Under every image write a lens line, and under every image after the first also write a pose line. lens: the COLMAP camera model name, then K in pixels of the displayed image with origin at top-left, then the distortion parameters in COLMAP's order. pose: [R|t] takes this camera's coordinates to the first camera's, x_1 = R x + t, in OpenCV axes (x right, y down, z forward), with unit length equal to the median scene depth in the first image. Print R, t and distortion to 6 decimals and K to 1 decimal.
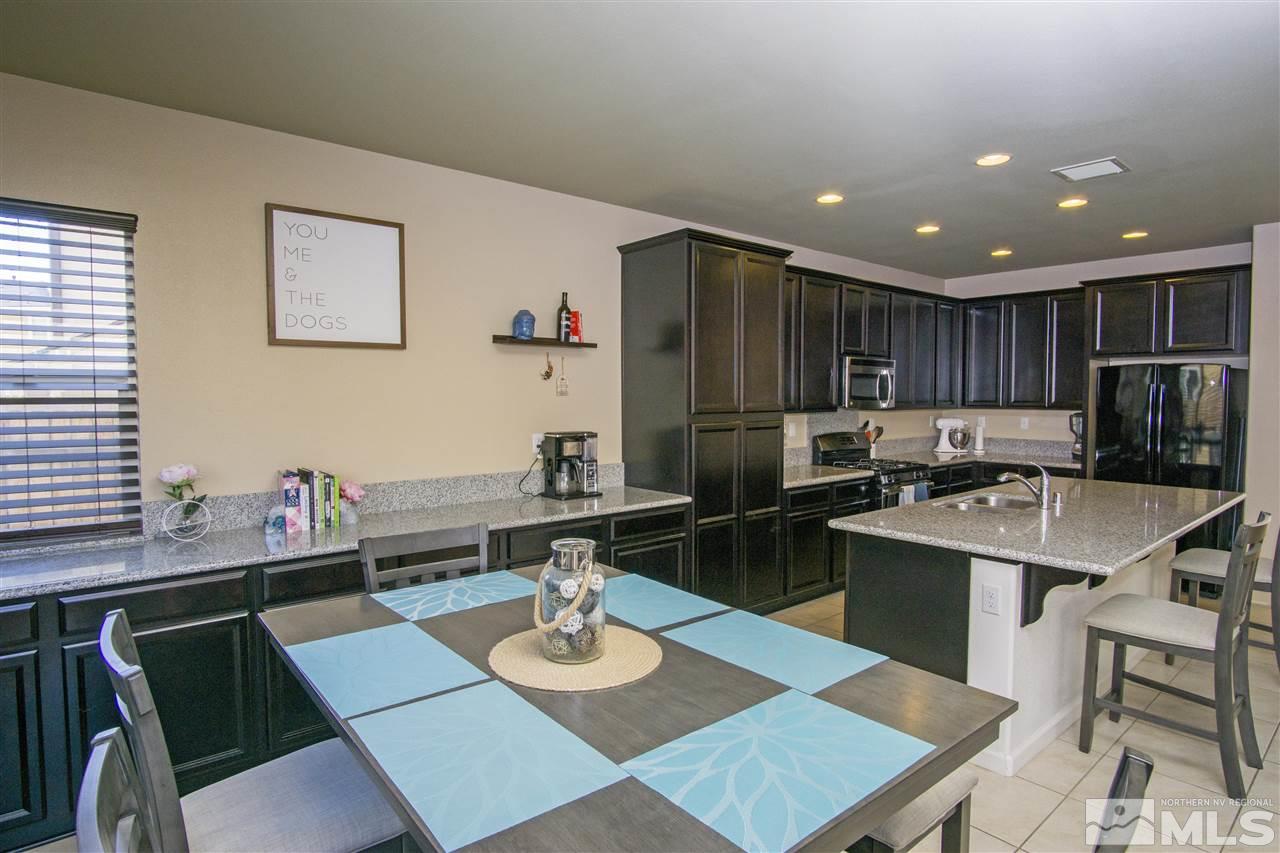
lens RADIAL K [[696.0, 0, 640.0], [0, 696.0, 426.5], [0, 0, 1]] dist [-0.054330, 0.020511]
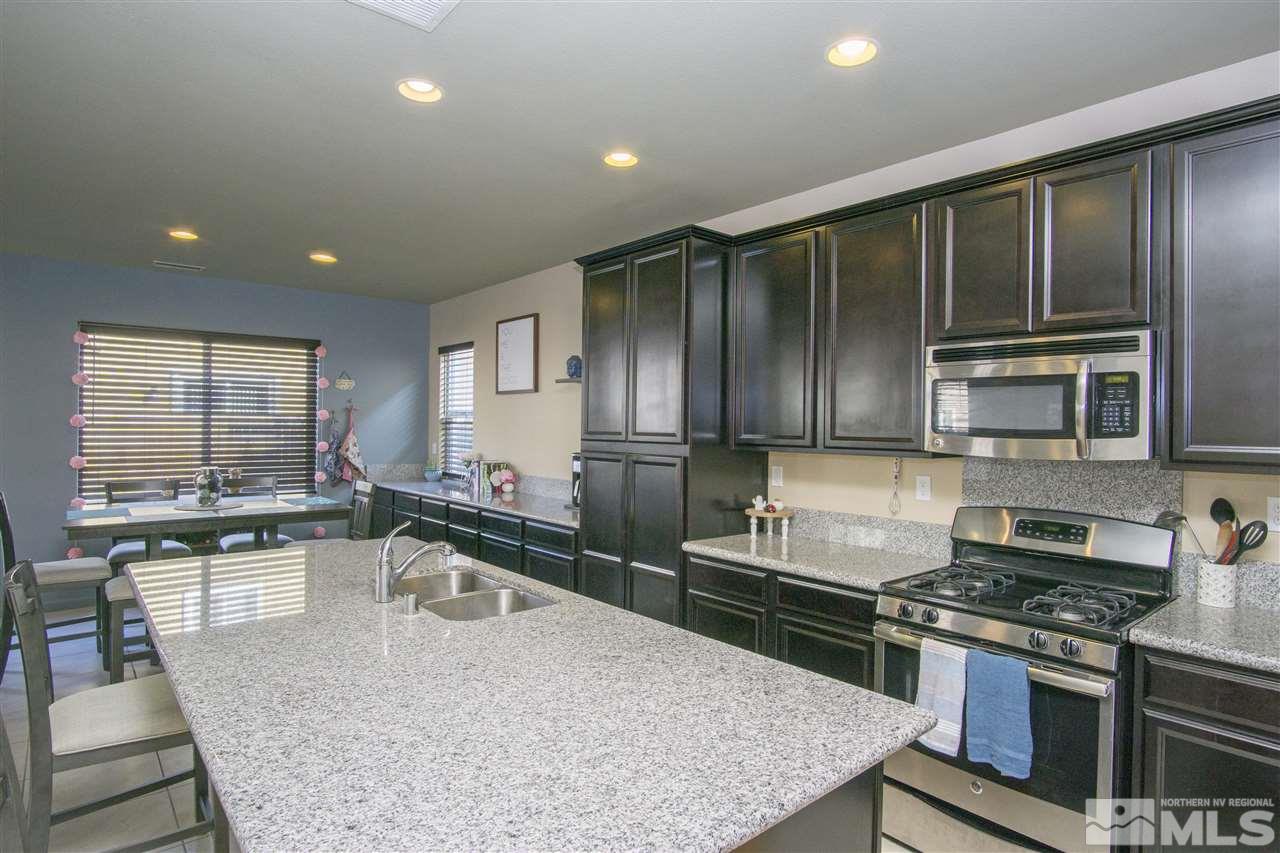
lens RADIAL K [[696.0, 0, 640.0], [0, 696.0, 426.5], [0, 0, 1]] dist [-0.054330, 0.020511]
pose [[-0.009059, 0.005691, -0.999943, 1.326277], [-0.056047, 0.998409, 0.006190, -0.060496], [0.998387, 0.056100, -0.008725, 1.343149]]
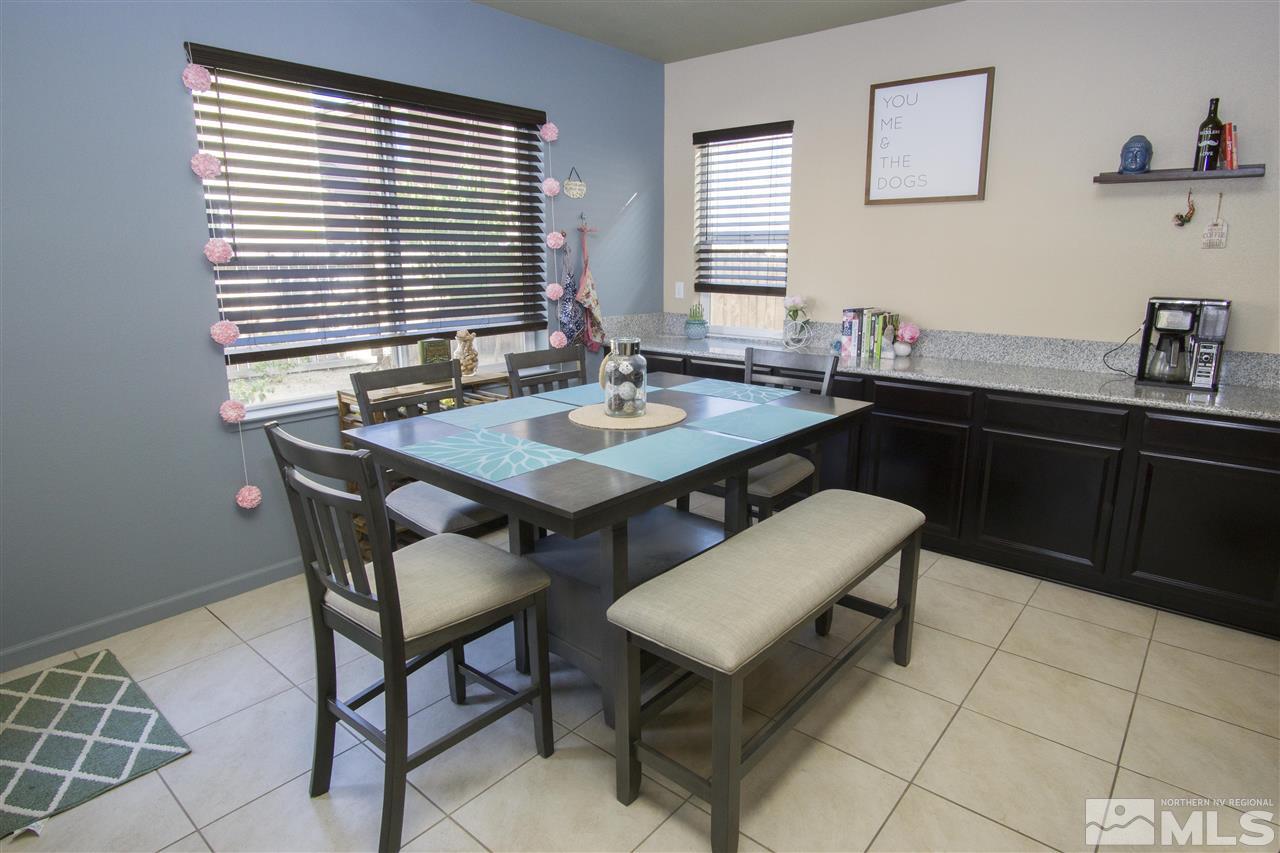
lens RADIAL K [[696.0, 0, 640.0], [0, 696.0, 426.5], [0, 0, 1]] dist [-0.054330, 0.020511]
pose [[0.156132, 0.232842, -0.959900, 0.650036], [-0.047505, 0.972463, 0.228162, 0.004973], [0.986593, 0.009977, 0.162893, 0.375094]]
